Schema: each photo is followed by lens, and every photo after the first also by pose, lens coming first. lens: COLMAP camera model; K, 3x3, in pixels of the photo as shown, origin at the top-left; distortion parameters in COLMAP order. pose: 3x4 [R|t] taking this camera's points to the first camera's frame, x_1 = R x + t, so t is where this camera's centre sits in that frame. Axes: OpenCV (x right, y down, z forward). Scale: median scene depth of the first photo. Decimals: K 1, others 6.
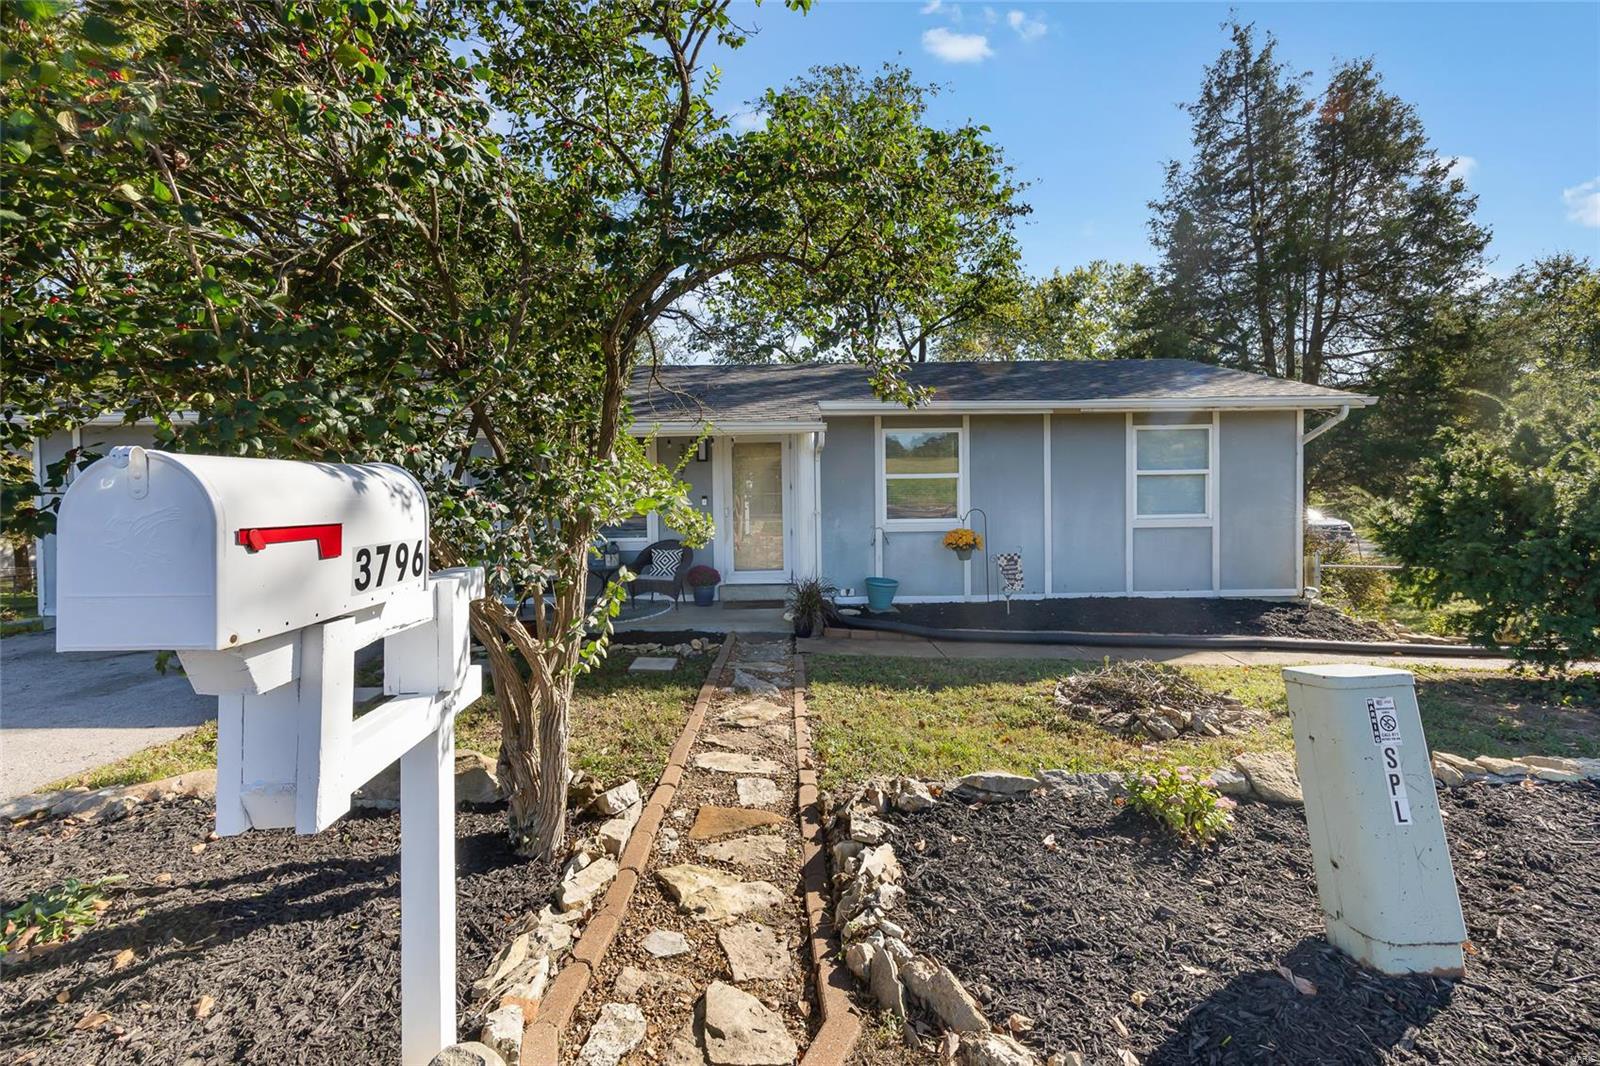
lens RADIAL K [[639.1, 0, 797.7], [0, 639.1, 475.8], [0, 0, 1]] dist [0.001039, 0.000114]
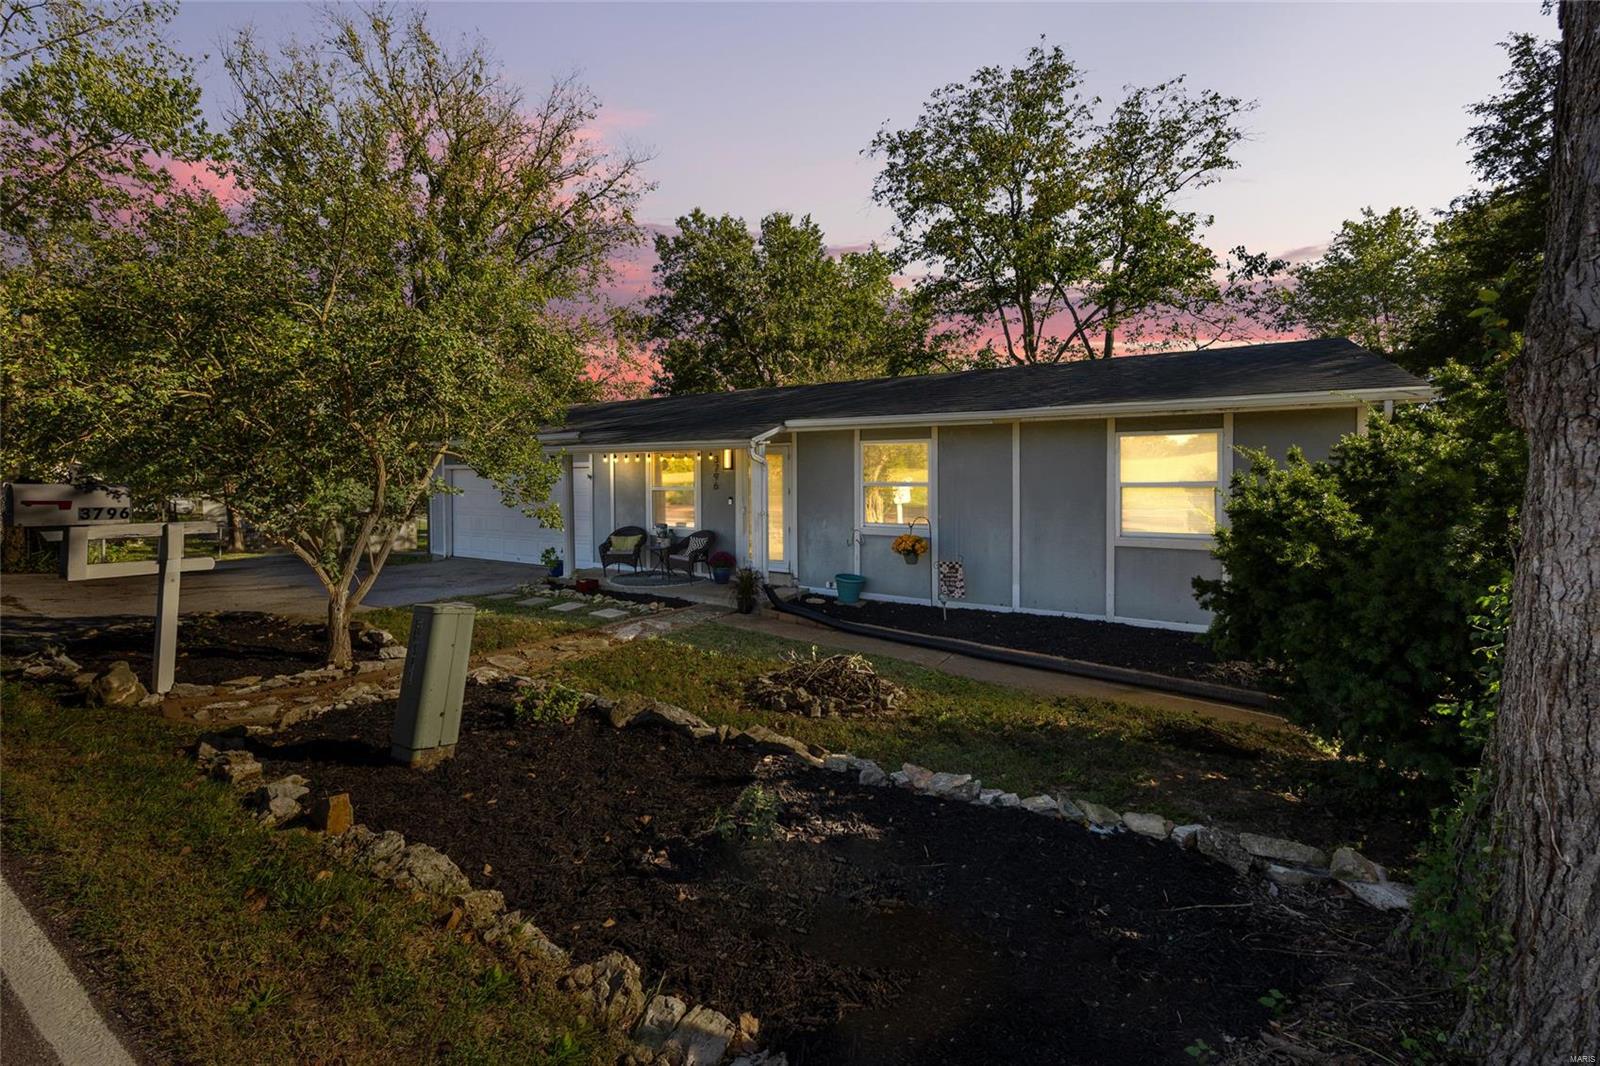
lens RADIAL K [[639.1, 0, 797.7], [0, 639.1, 475.8], [0, 0, 1]] dist [0.001039, 0.000114]
pose [[0.856839, 0.010897, -0.515468, 0.608021], [-0.010164, 0.999939, 0.004242, -0.016420], [0.515483, 0.001605, 0.856898, -0.003093]]
